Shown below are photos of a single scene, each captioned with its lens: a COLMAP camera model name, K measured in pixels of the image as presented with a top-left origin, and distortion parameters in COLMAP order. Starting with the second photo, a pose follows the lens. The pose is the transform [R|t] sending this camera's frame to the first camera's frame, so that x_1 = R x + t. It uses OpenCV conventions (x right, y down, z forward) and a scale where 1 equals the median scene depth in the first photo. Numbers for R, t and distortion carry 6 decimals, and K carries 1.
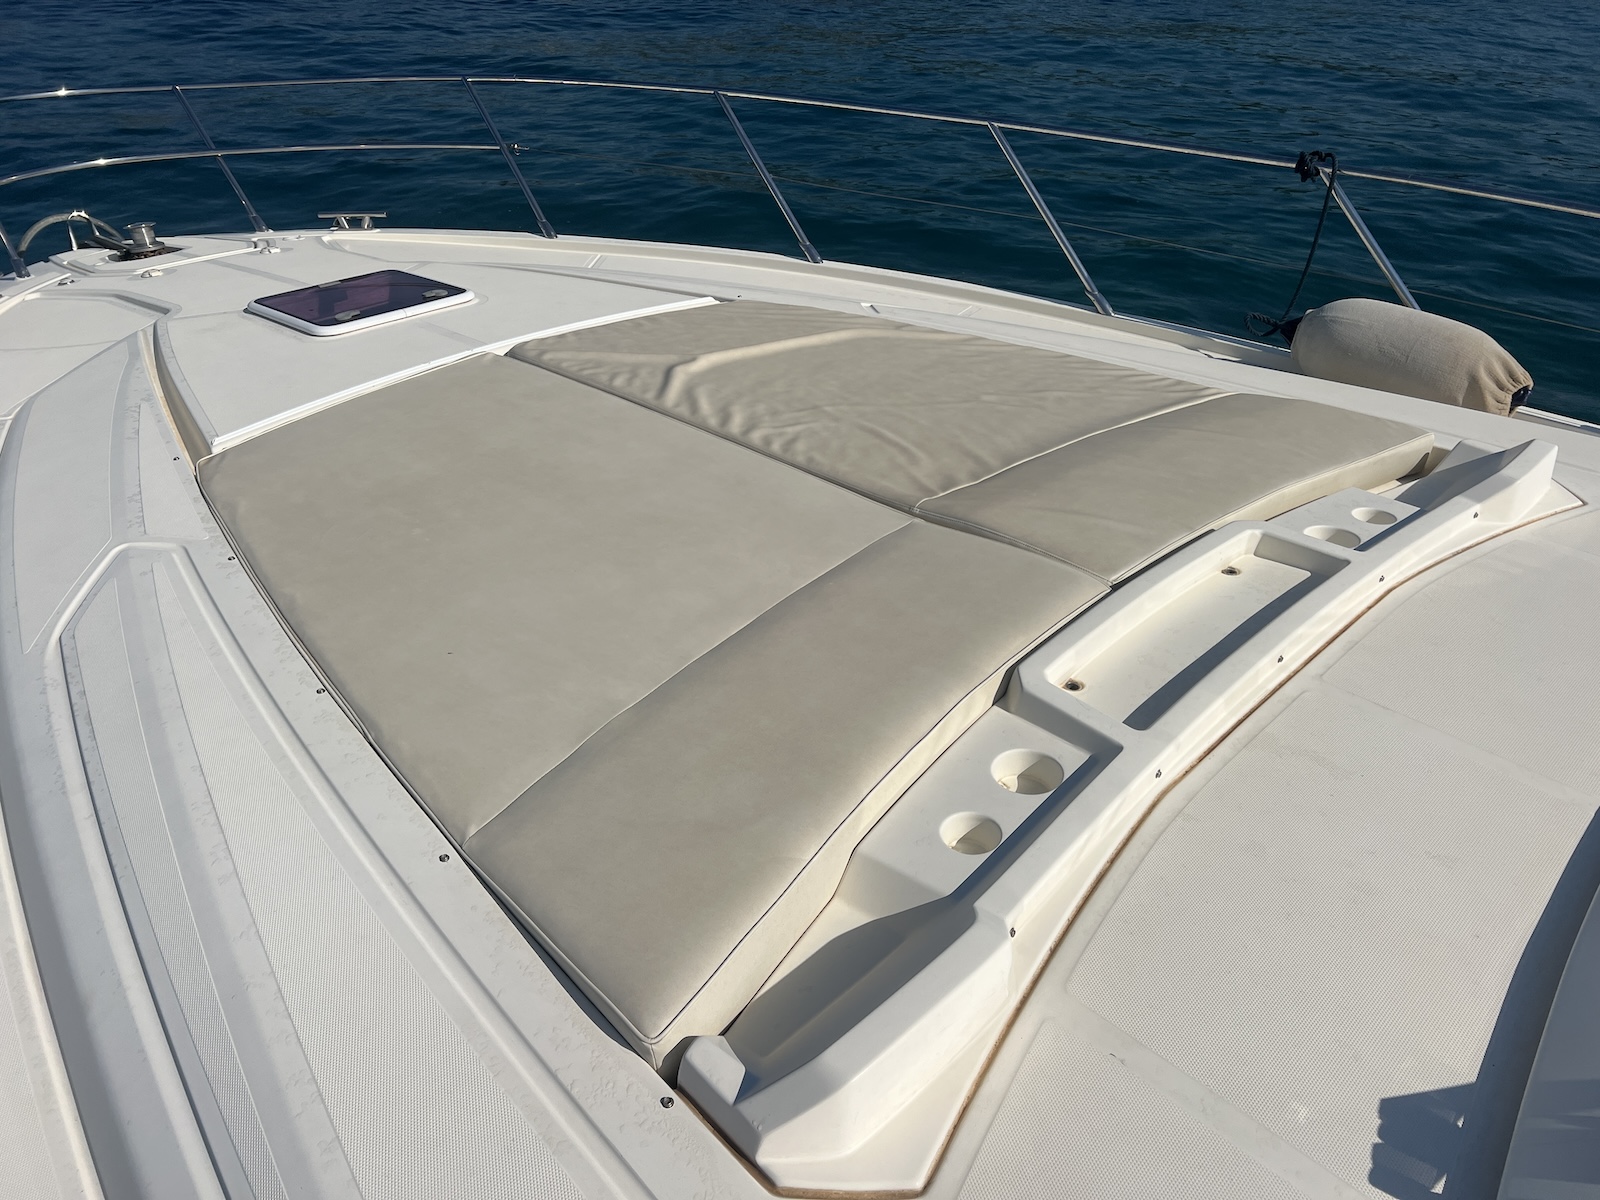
lens RADIAL K [[1225.4, 0, 789.8], [0, 1225.4, 604.7], [0, 0, 1]] dist [0.054738, -0.063082]
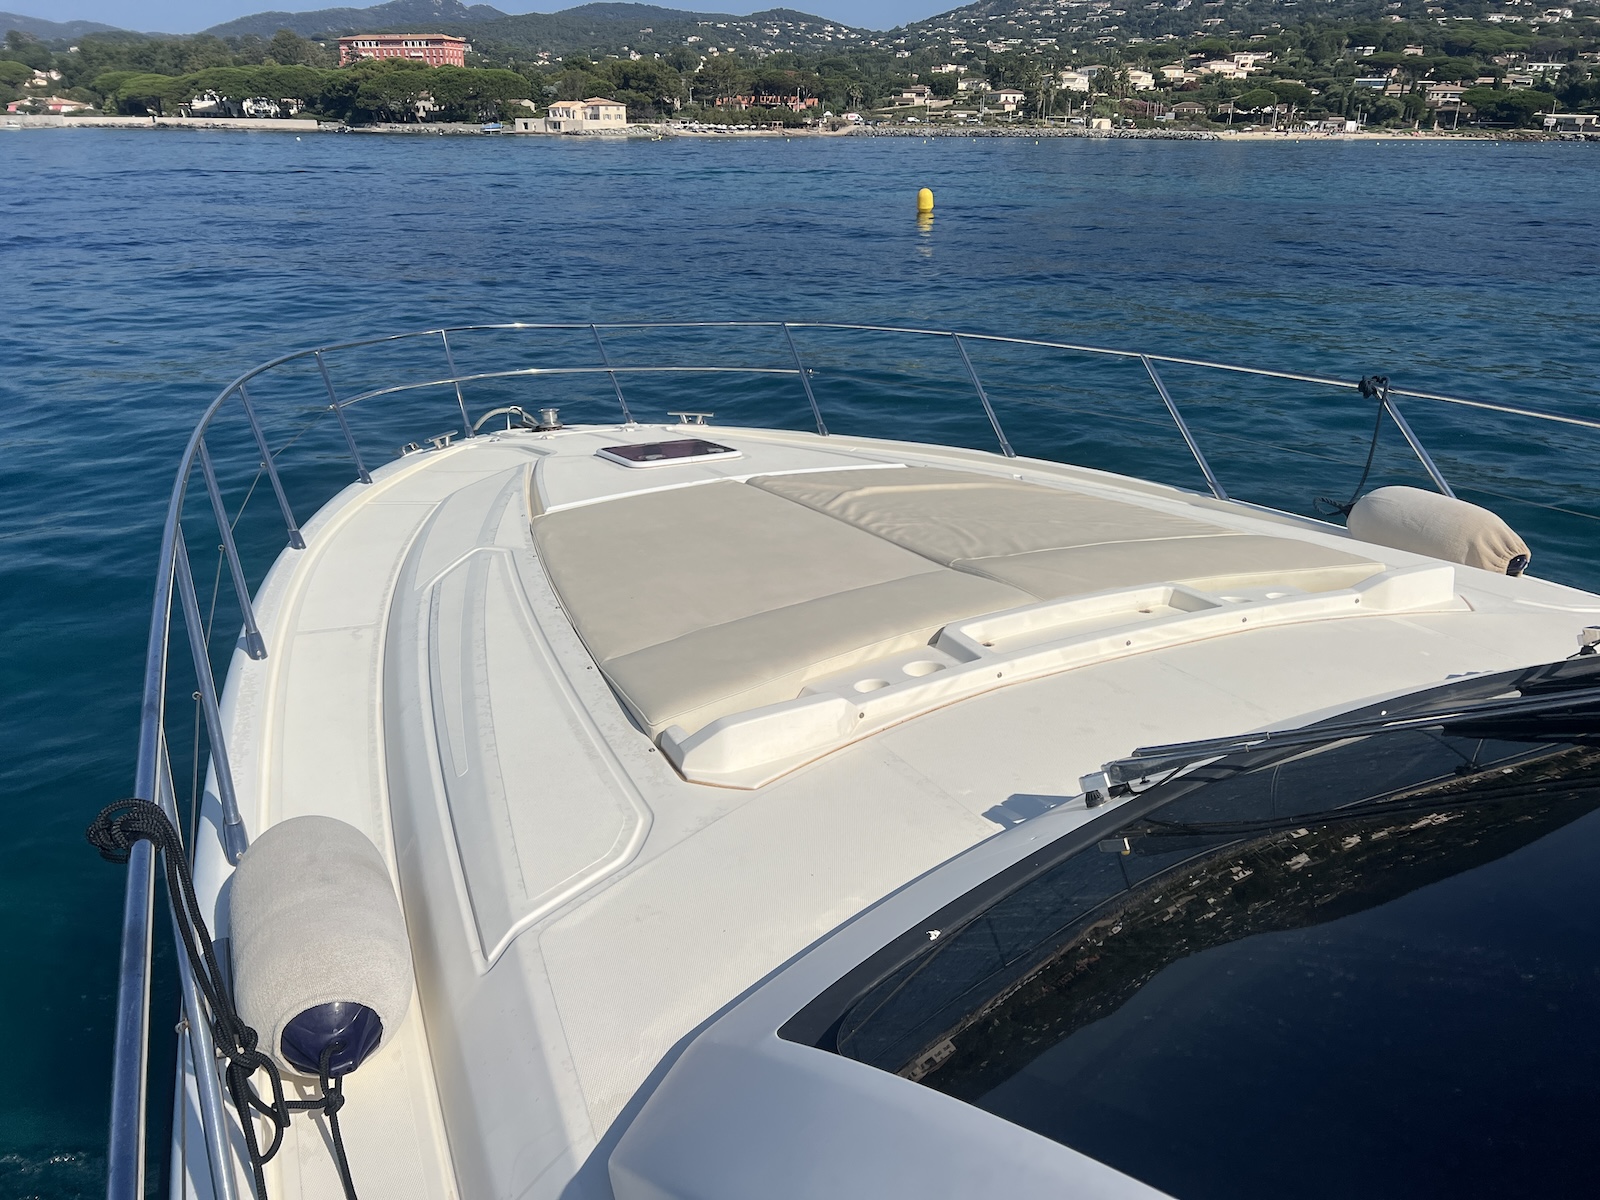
lens RADIAL K [[1225.4, 0, 799.0], [0, 1225.4, 623.1], [0, 0, 1]] dist [0.054738, -0.063082]
pose [[0.954467, 0.093365, -0.283329, 0.264117], [-0.147929, 0.972895, -0.177740, 0.210996], [0.259054, 0.211559, 0.942408, -0.322659]]
